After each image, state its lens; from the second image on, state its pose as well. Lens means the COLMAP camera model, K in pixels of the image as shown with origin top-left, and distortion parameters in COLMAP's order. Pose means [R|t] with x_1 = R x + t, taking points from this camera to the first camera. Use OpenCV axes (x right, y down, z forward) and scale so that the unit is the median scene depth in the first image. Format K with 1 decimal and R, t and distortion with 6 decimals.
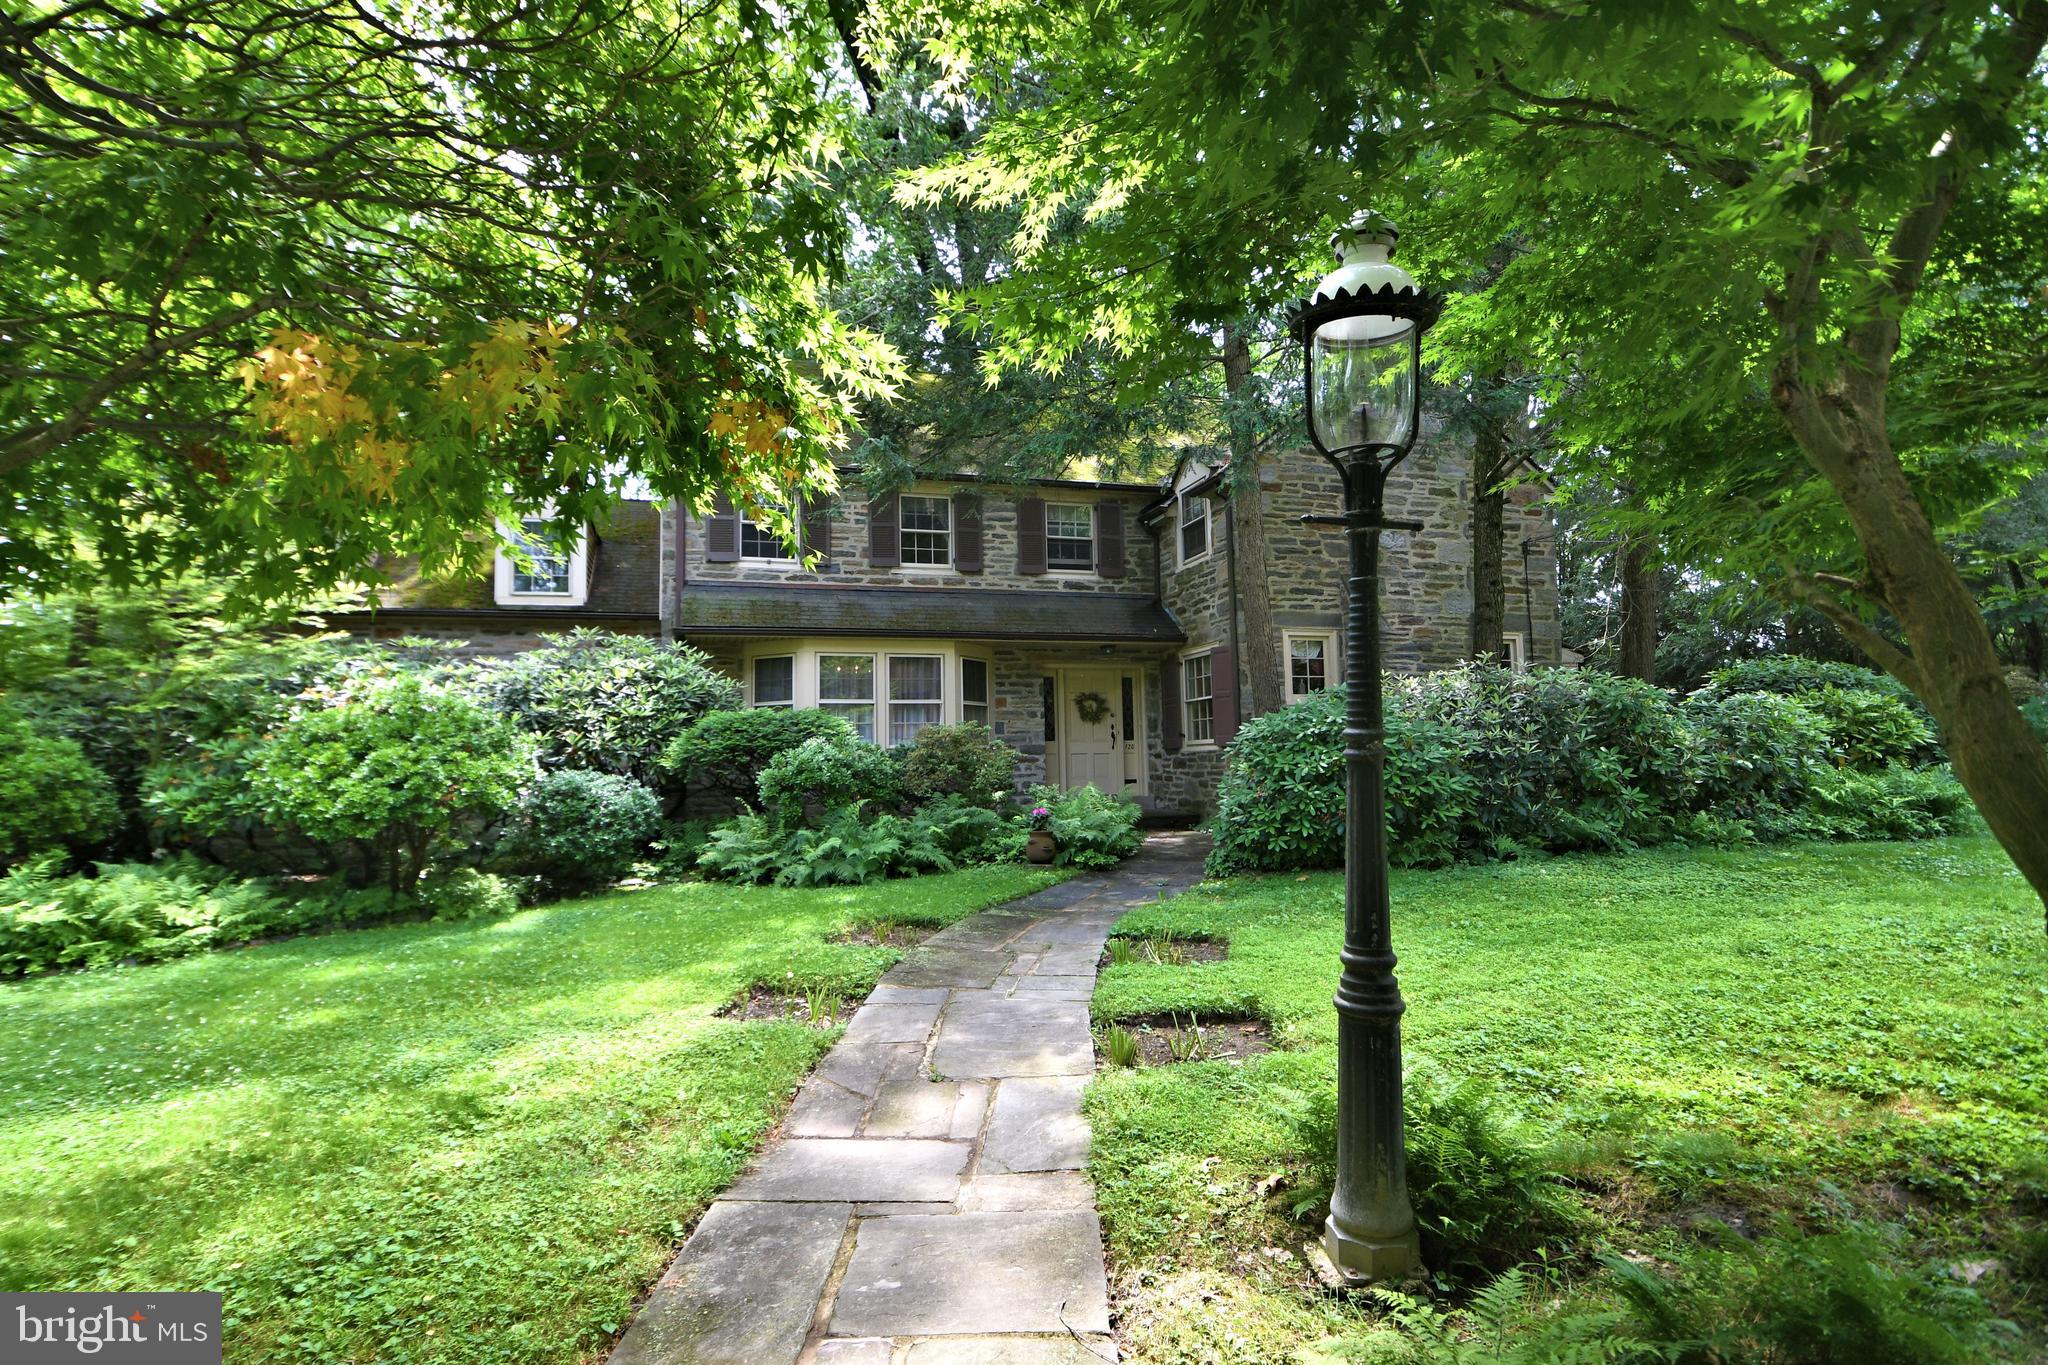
lens RADIAL K [[1089.7, 0, 1024.0], [0, 1089.7, 682.5], [0, 0, 1]] dist [0.047947, -0.080195]
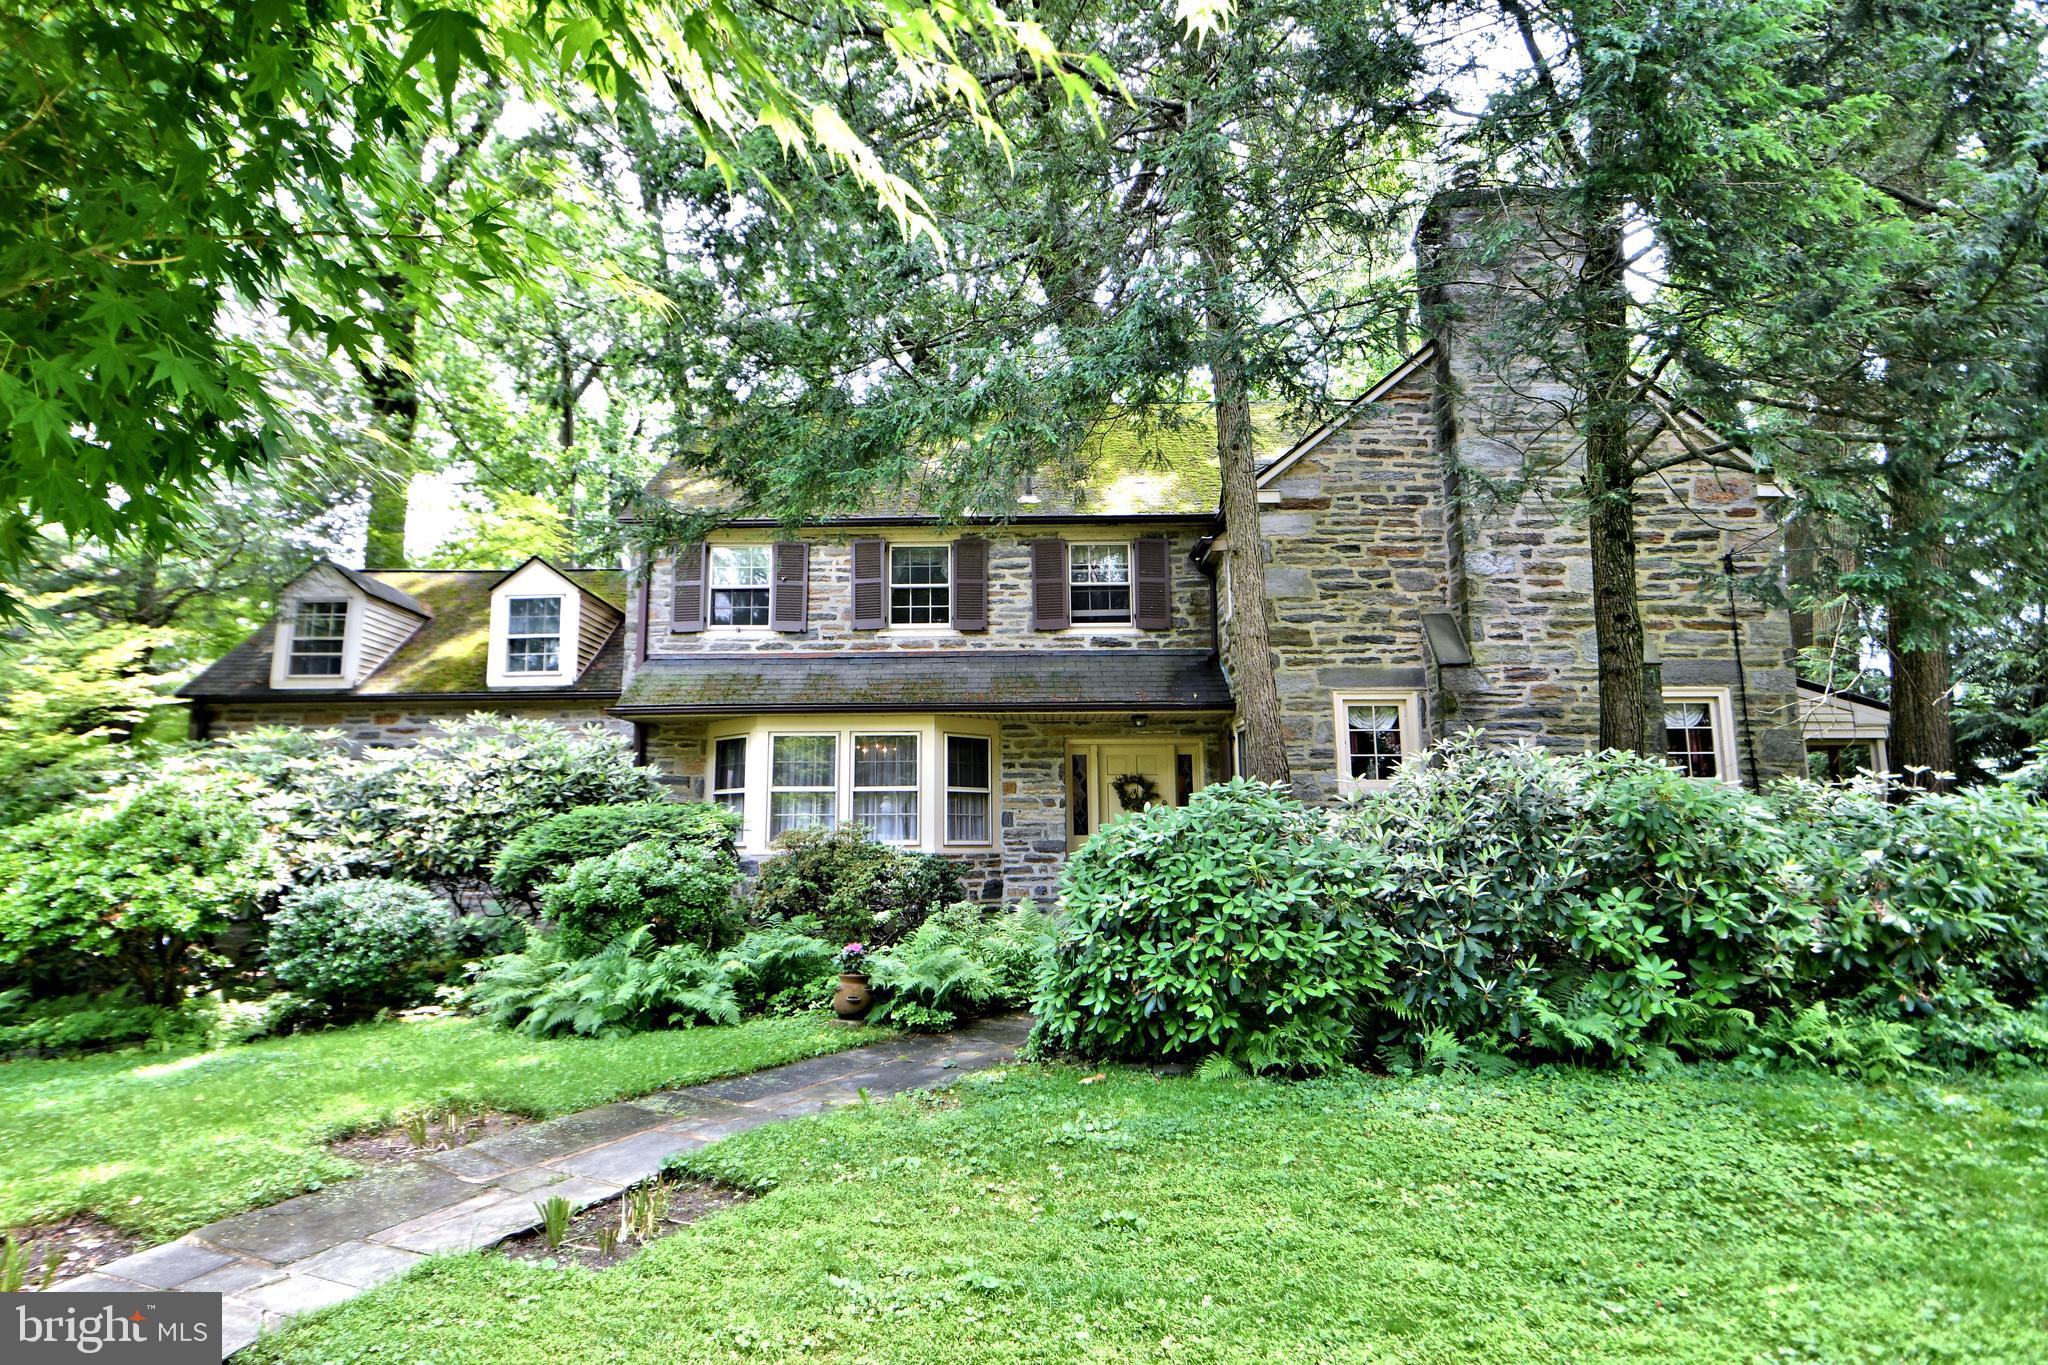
lens RADIAL K [[1153.8, 0, 990.7], [0, 1153.8, 671.3], [0, 0, 1]] dist [0.043448, -0.061050]
pose [[0.951685, -0.031000, -0.305506, 0.361143], [0.011641, 0.997818, -0.064988, -0.020116], [0.306854, 0.058292, 0.949970, 0.256178]]
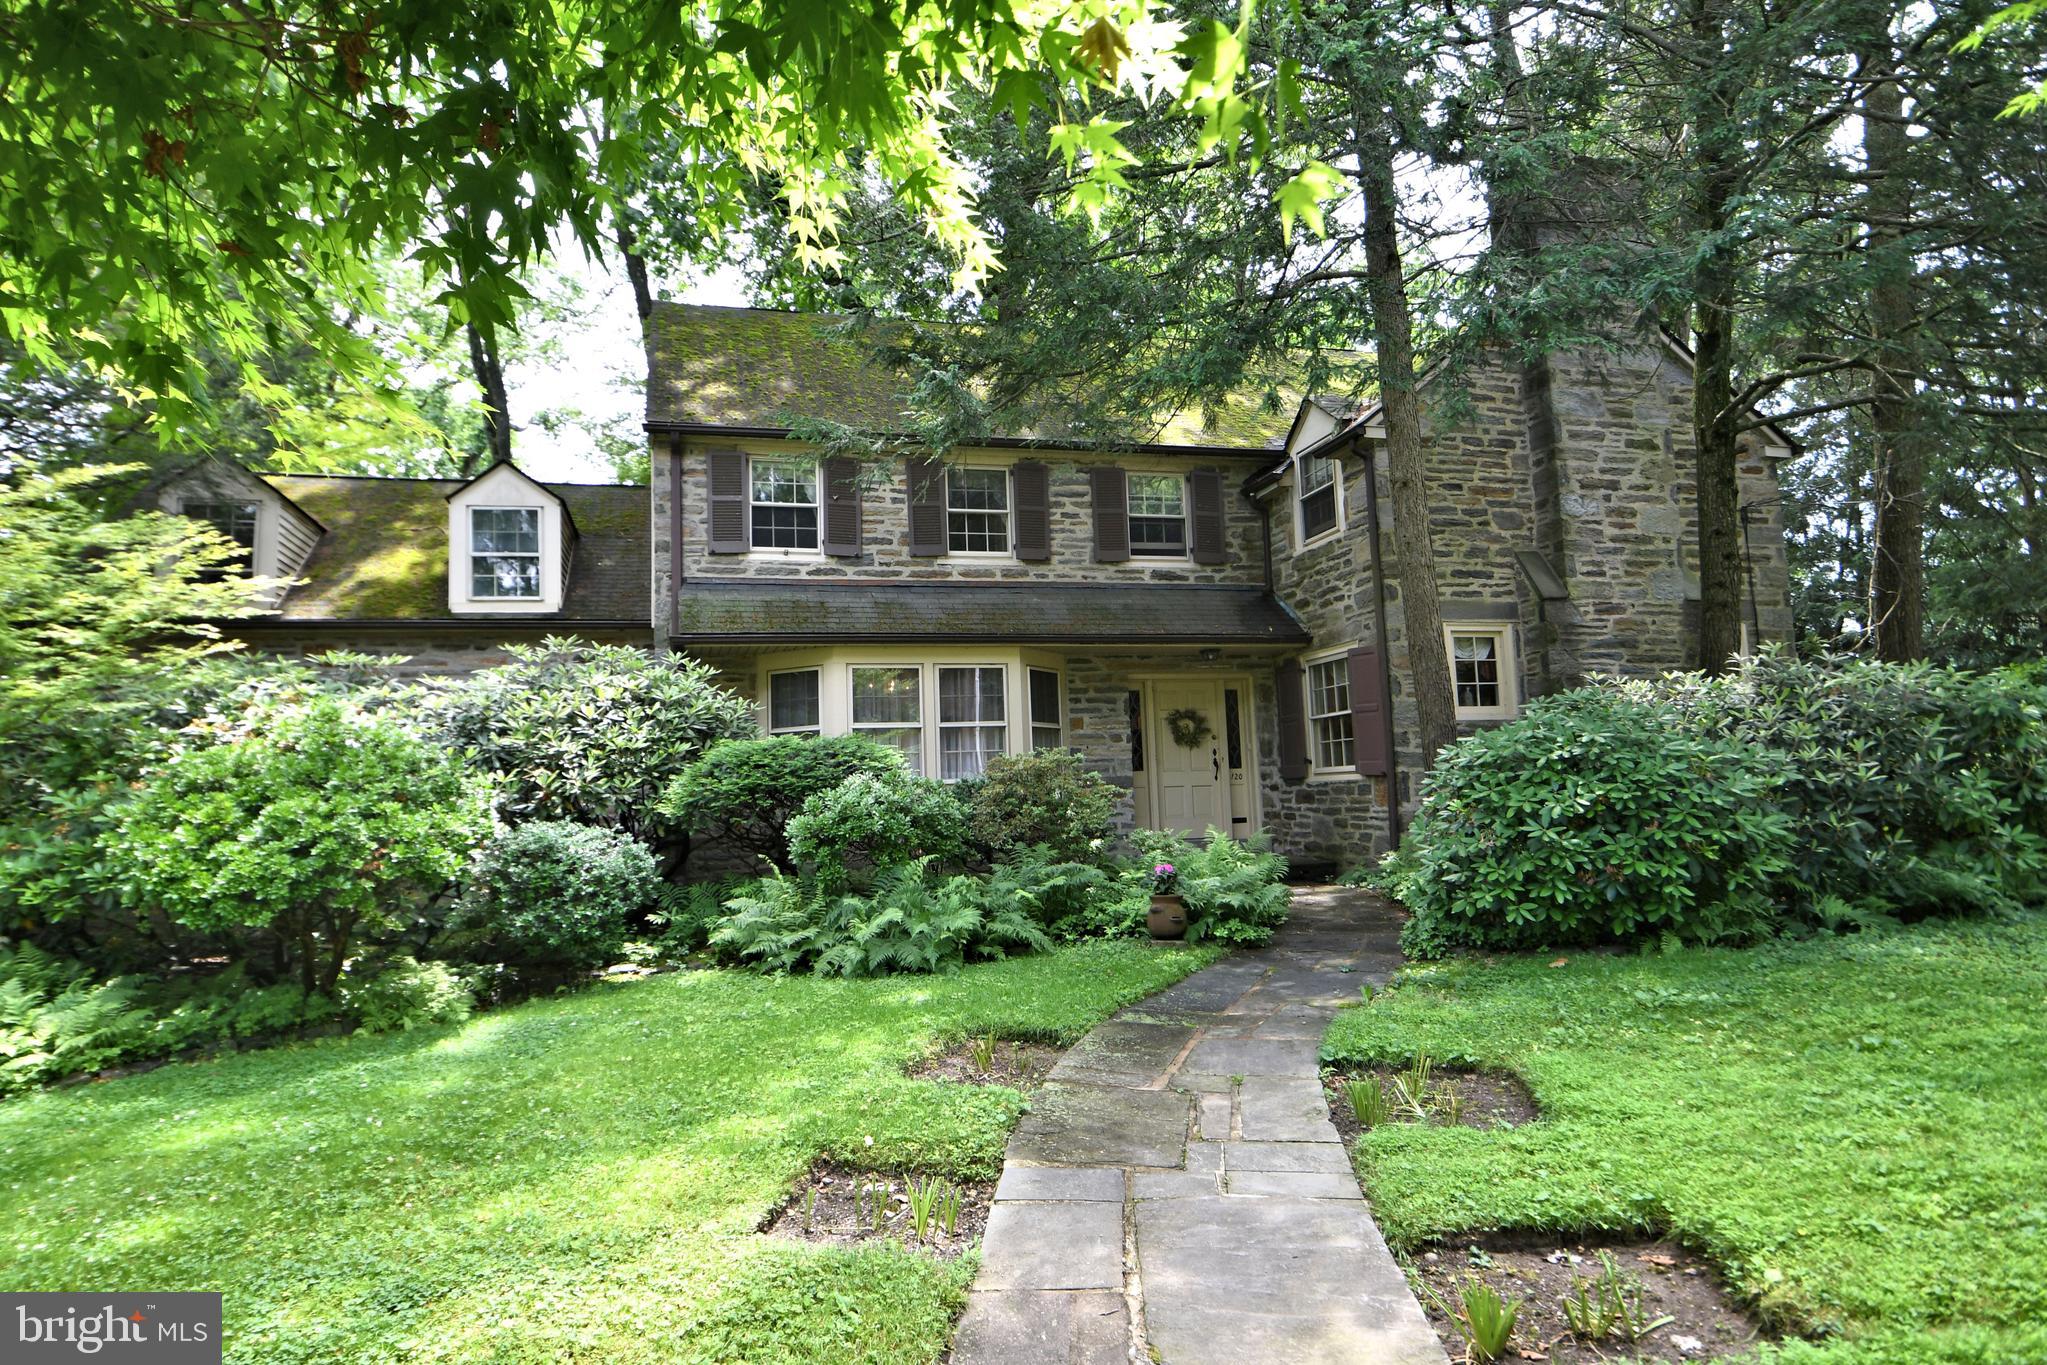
lens RADIAL K [[1226.0, 0, 1010.5], [0, 1226.0, 678.7], [0, 0, 1]] dist [0.047003, -0.073994]
pose [[0.999307, -0.018333, -0.032385, -0.061470], [0.017691, 0.999644, -0.019992, 0.004053], [0.032740, 0.019405, 0.999275, 0.159943]]
